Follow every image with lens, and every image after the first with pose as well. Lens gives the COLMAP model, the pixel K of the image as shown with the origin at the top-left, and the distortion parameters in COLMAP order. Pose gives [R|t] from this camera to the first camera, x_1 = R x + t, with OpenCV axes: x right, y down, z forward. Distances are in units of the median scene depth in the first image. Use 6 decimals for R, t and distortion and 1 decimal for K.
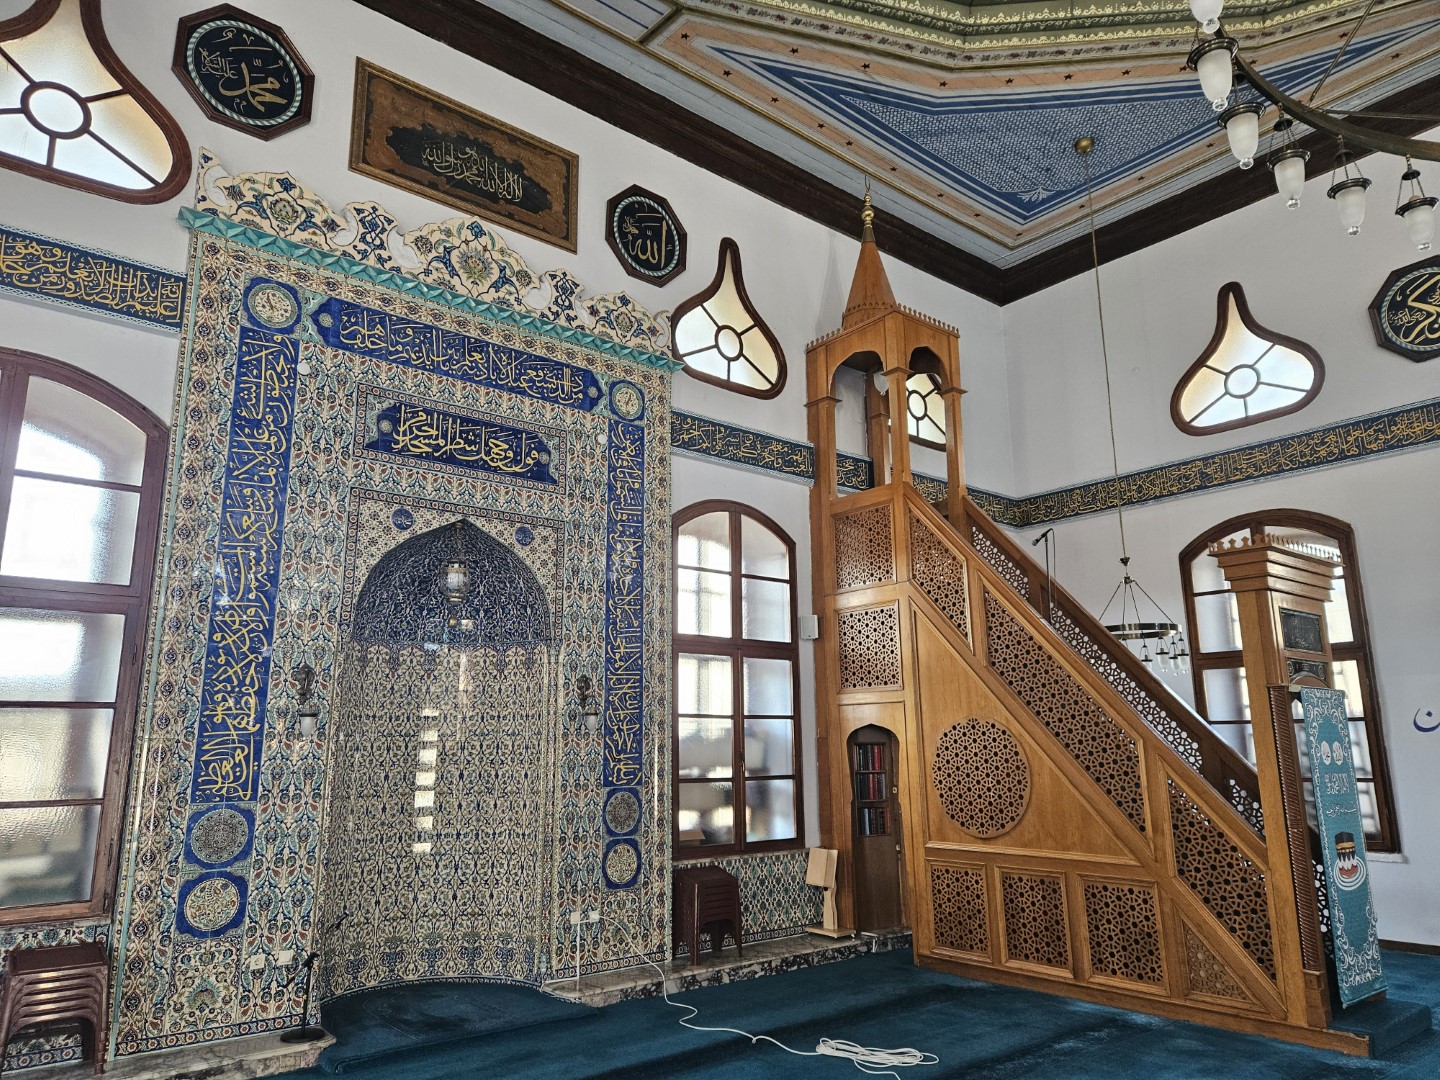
lens RADIAL K [[969.4, 0, 720.4], [0, 969.4, 543.9], [0, 0, 1]] dist [0.057305, -0.019666]
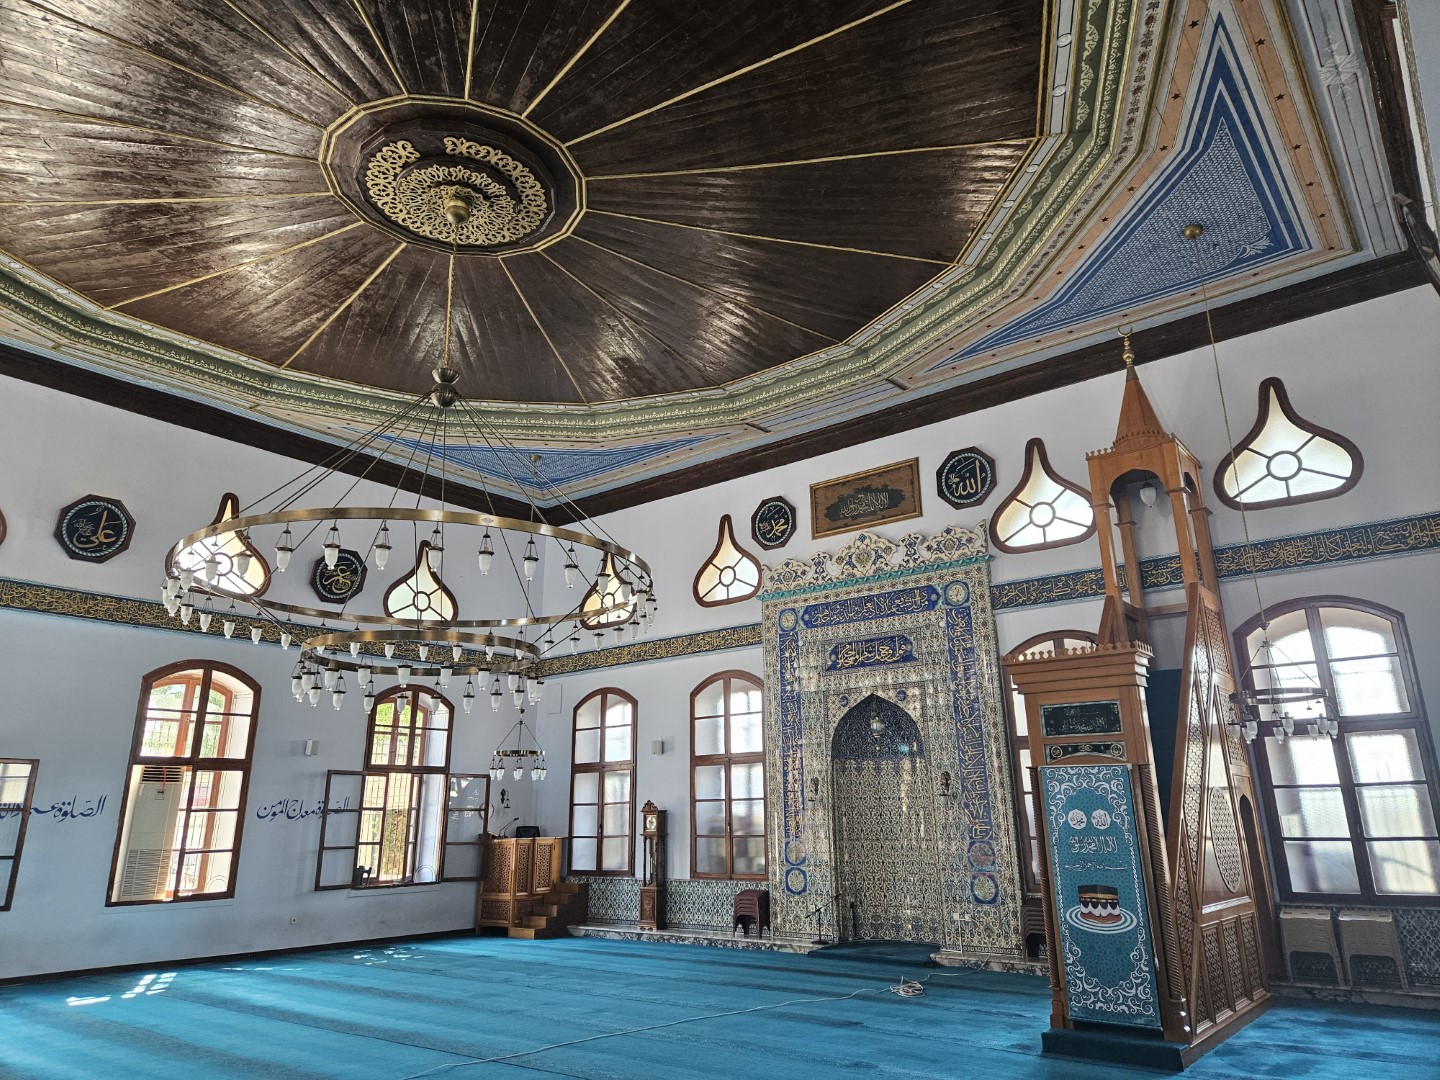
lens RADIAL K [[969.4, 0, 718.2], [0, 969.4, 539.5], [0, 0, 1]] dist [0.057305, -0.019666]
pose [[0.203725, -0.276714, -0.939109, 1.501011], [0.206818, 0.949742, -0.234981, 0.070472], [0.956934, -0.146354, 0.250715, 0.260043]]
